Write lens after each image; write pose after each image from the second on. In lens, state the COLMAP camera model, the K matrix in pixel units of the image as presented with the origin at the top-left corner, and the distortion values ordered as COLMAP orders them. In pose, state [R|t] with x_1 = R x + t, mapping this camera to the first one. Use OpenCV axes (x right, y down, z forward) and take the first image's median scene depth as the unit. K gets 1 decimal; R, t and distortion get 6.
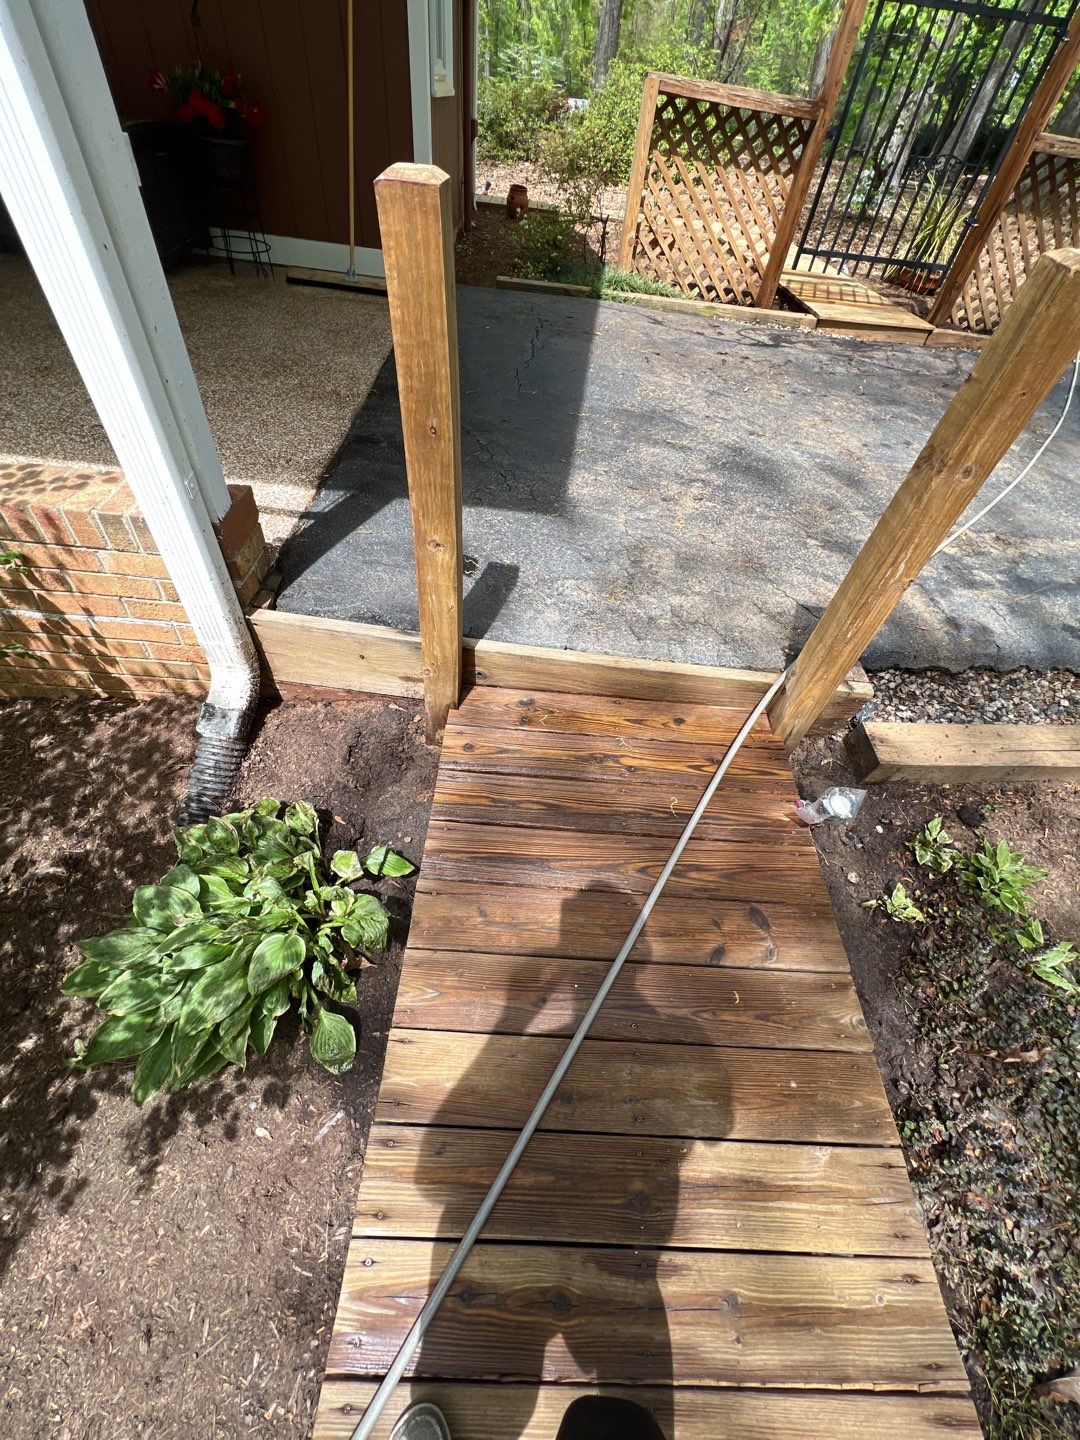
lens RADIAL K [[575.5, 0, 540.0], [0, 575.5, 720.0], [0, 0, 1]] dist [0.000034, -0.000099]
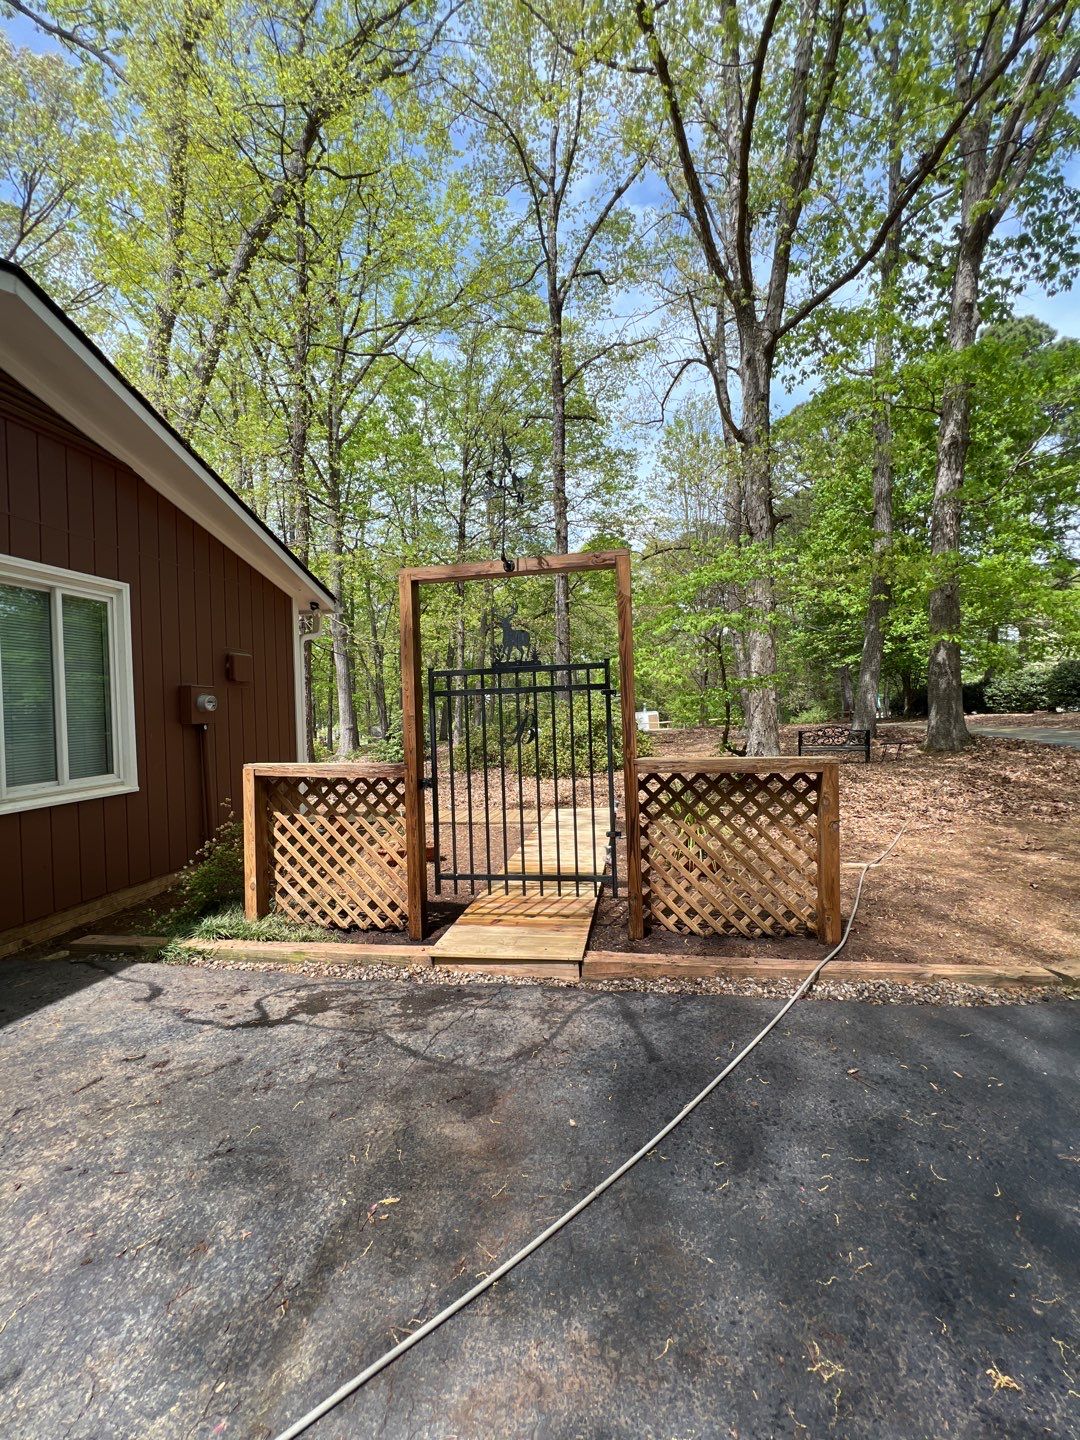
lens RADIAL K [[575.5, 0, 540.0], [0, 575.5, 720.0], [0, 0, 1]] dist [0.000034, -0.000099]
pose [[0.980171, -0.120732, -0.157125, 0.949890], [-0.032714, 0.683473, -0.729242, -0.419242], [0.195434, 0.719922, 0.665971, 0.329868]]
